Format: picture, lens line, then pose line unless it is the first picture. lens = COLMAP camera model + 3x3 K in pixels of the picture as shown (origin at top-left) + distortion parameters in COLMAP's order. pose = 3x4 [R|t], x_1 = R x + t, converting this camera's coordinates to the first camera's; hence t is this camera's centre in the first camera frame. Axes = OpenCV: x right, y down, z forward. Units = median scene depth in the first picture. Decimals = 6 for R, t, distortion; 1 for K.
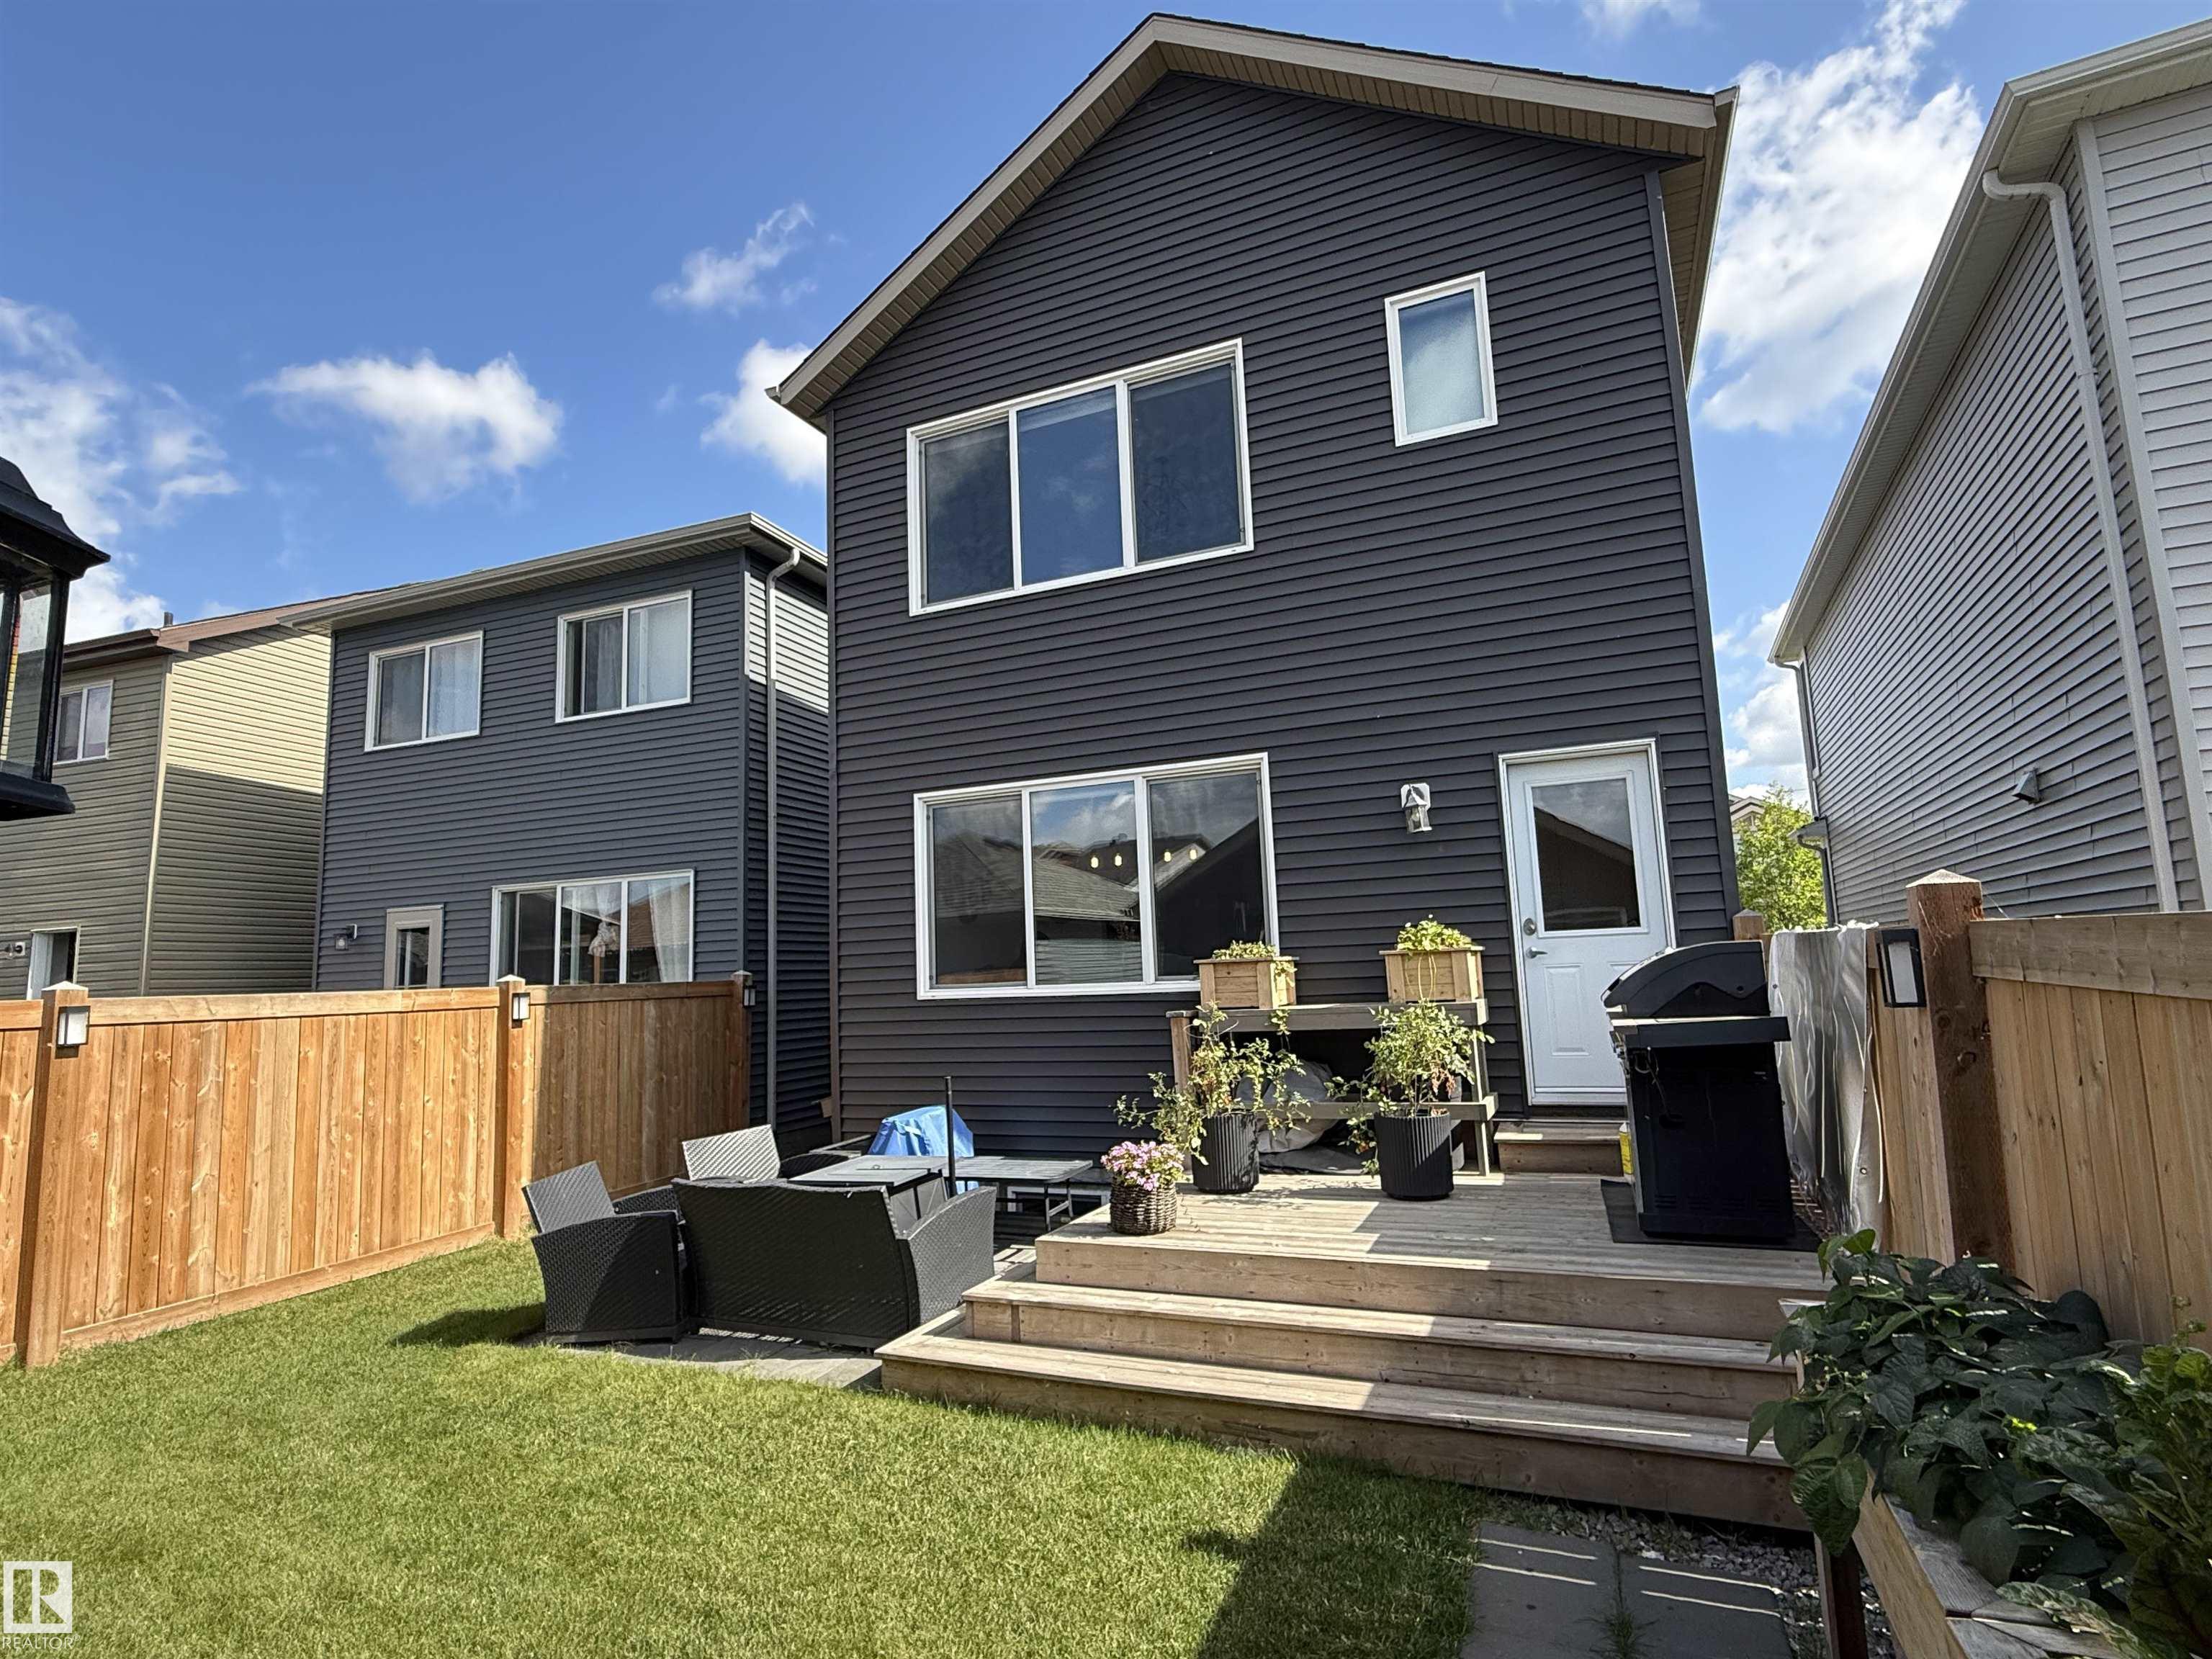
lens RADIAL K [[1111.9, 0, 1111.8], [0, 1111.9, 834.0], [0, 0, 1]] dist [-0.000616, 0.001045]
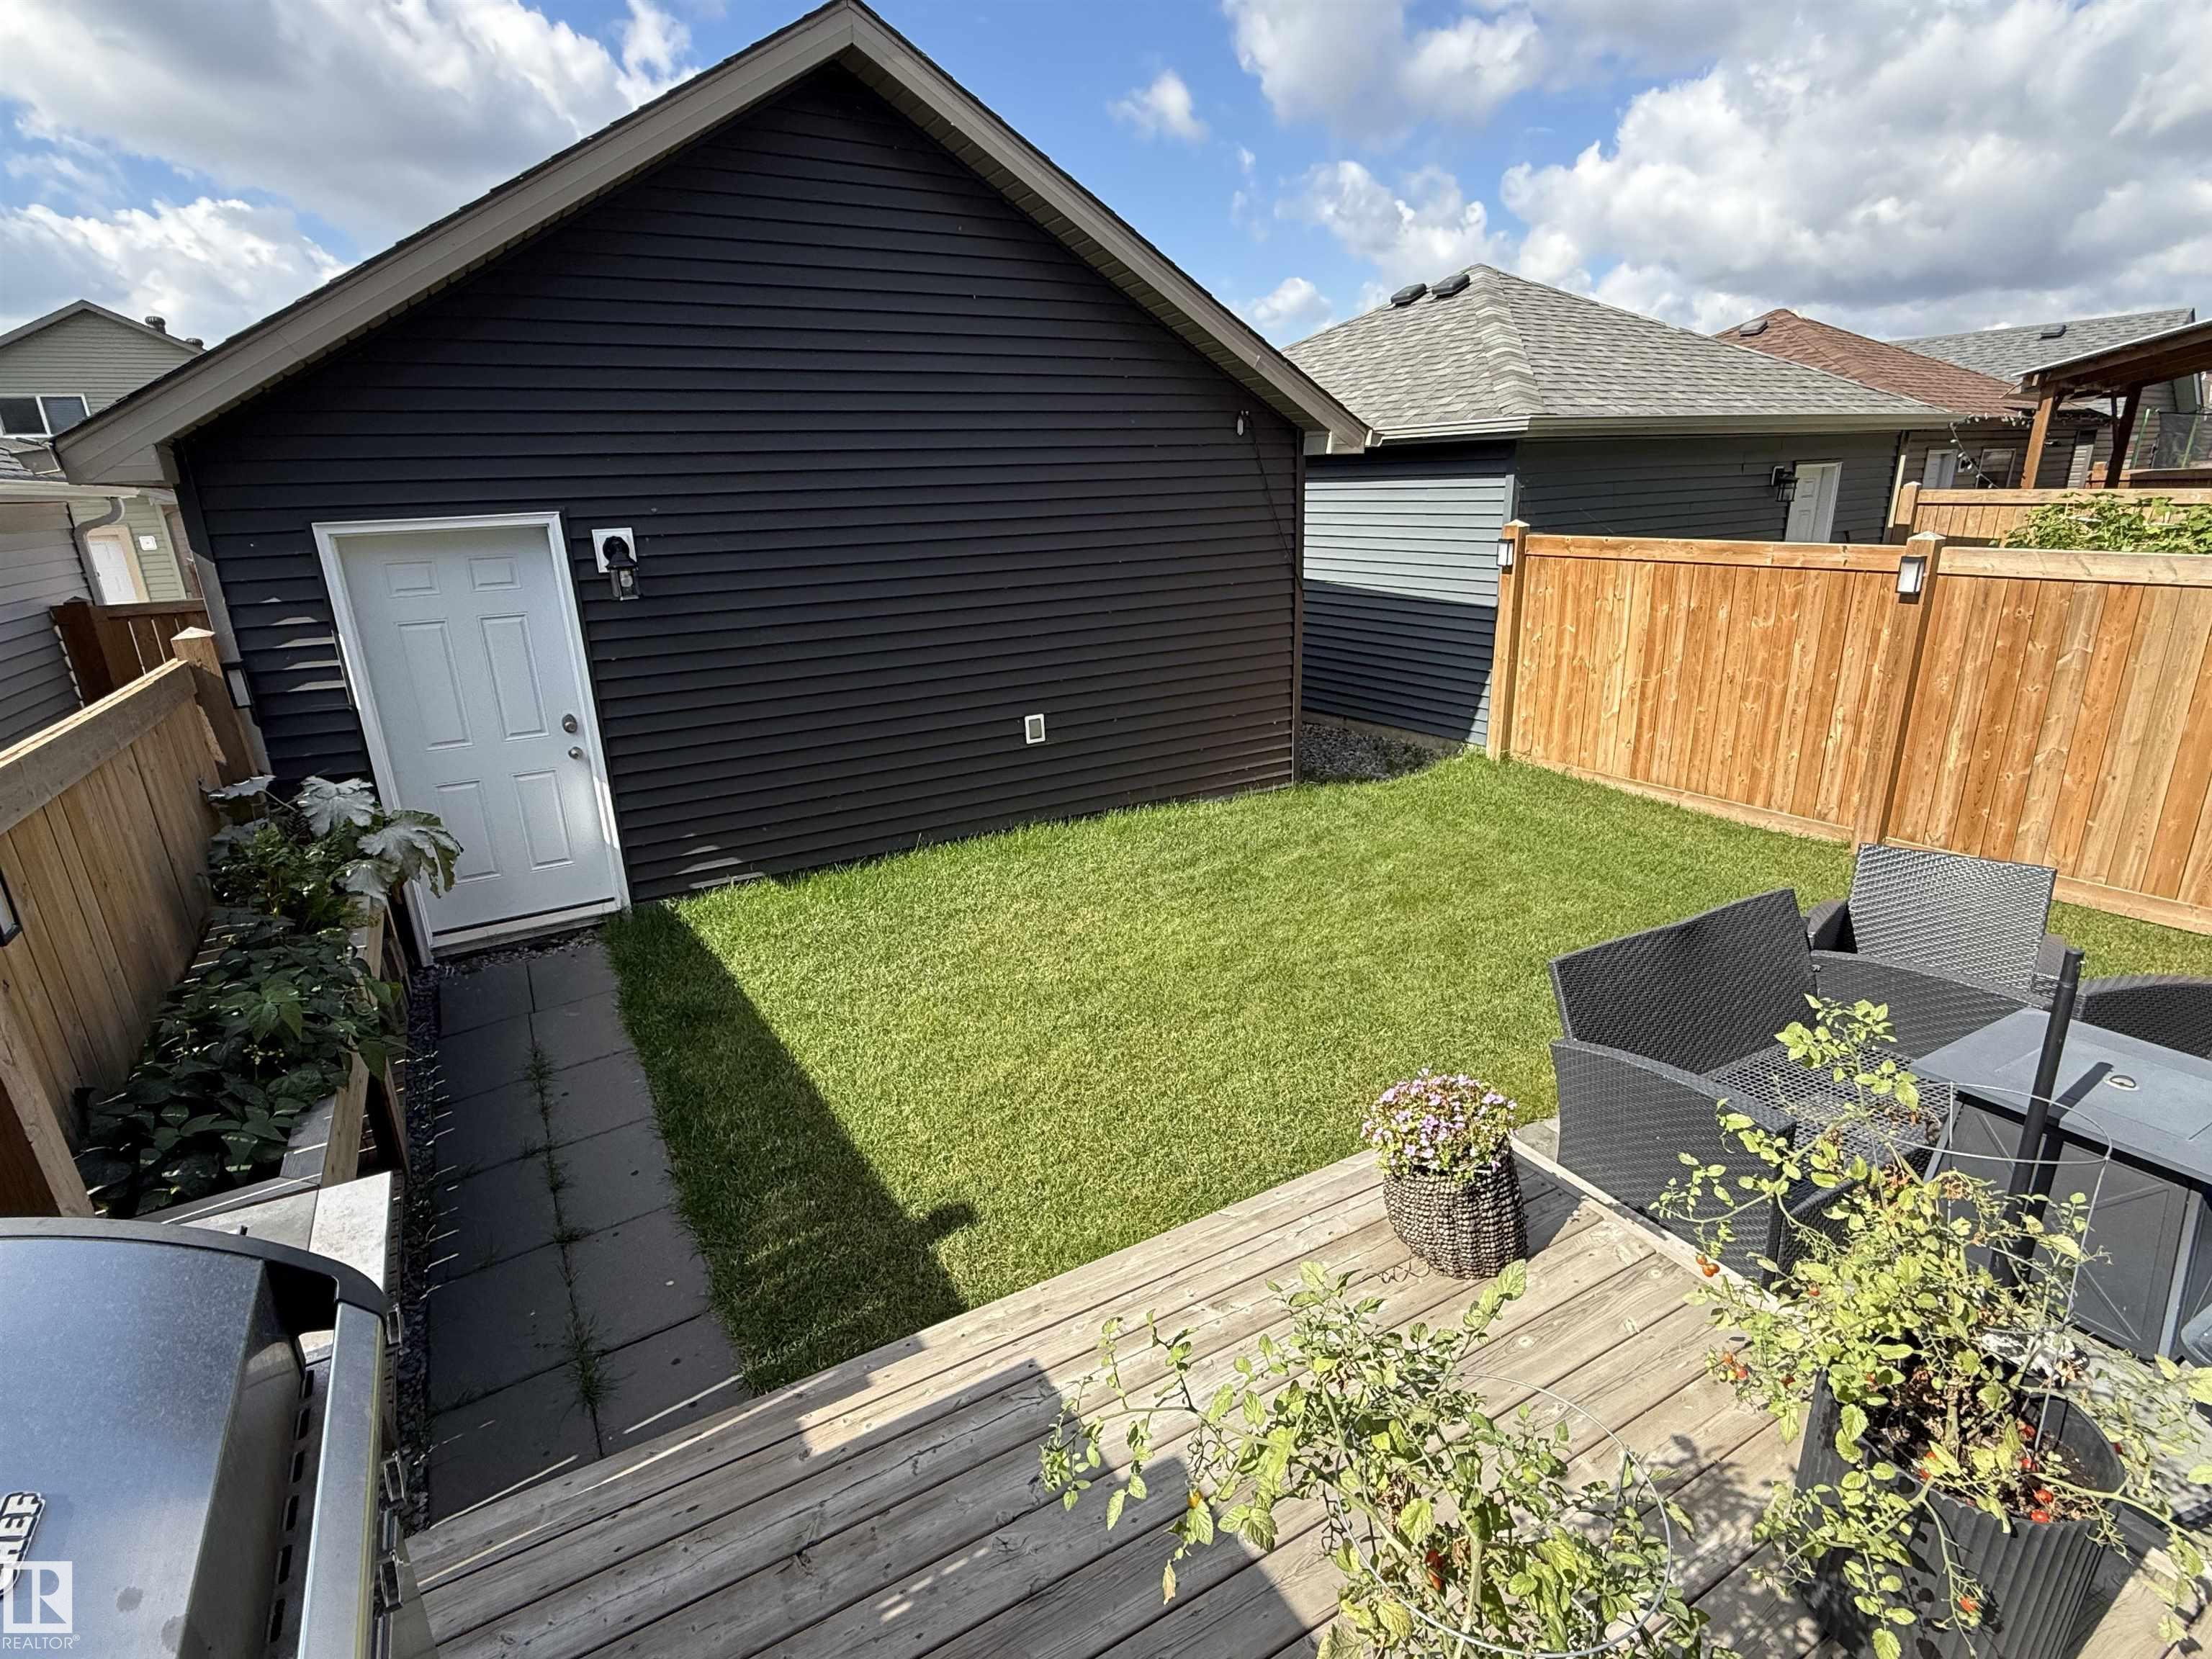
lens RADIAL K [[1111.9, 0, 1108.8], [0, 1111.9, 844.9], [0, 0, 1]] dist [-0.000616, 0.001045]
pose [[-0.575298, 0.313217, -0.755597, 0.385391], [0.159445, 0.948999, 0.271989, 0.002977], [0.802252, 0.035998, -0.595899, 0.951103]]
